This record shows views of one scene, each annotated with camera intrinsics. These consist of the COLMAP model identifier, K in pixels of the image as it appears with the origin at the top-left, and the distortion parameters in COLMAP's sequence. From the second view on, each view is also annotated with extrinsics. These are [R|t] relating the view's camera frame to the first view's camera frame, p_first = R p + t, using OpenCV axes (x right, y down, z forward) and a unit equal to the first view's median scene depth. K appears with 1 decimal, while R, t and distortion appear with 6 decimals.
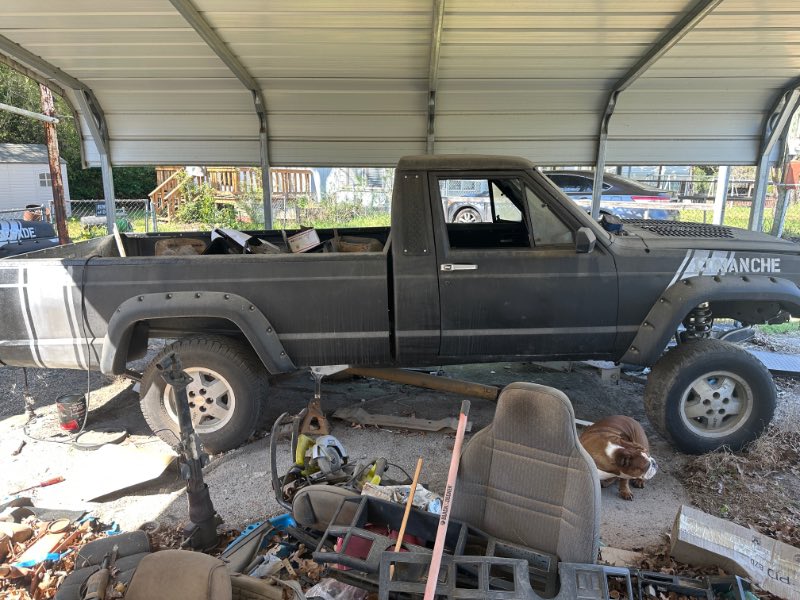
lens RADIAL K [[566.0, 0, 400.0], [0, 566.0, 300.0], [0, 0, 1]] dist [0.074775, -0.084947]
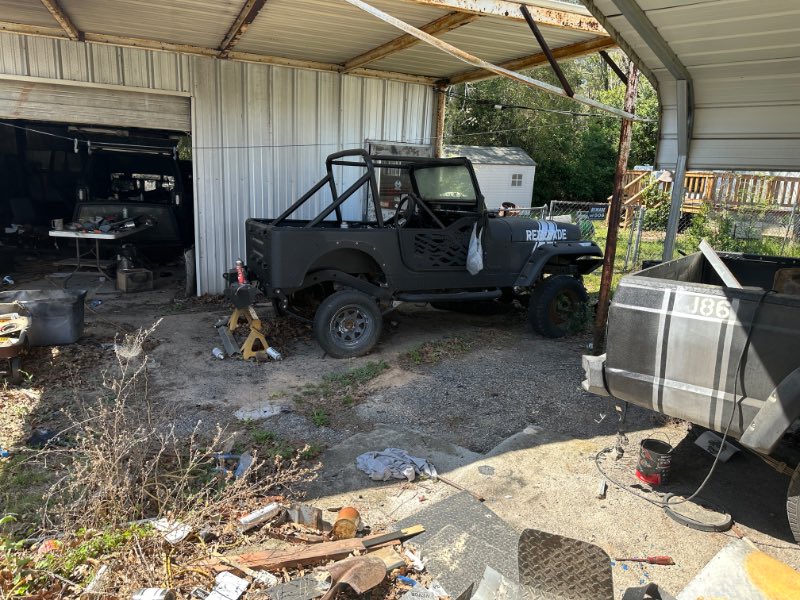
lens RADIAL K [[566.0, 0, 400.0], [0, 566.0, 300.0], [0, 0, 1]] dist [0.074775, -0.084947]
pose [[0.770290, 0.171133, -0.614302, -0.435582], [-0.174990, 0.983064, 0.054439, -0.020214], [0.613215, 0.065563, 0.787191, 0.117862]]
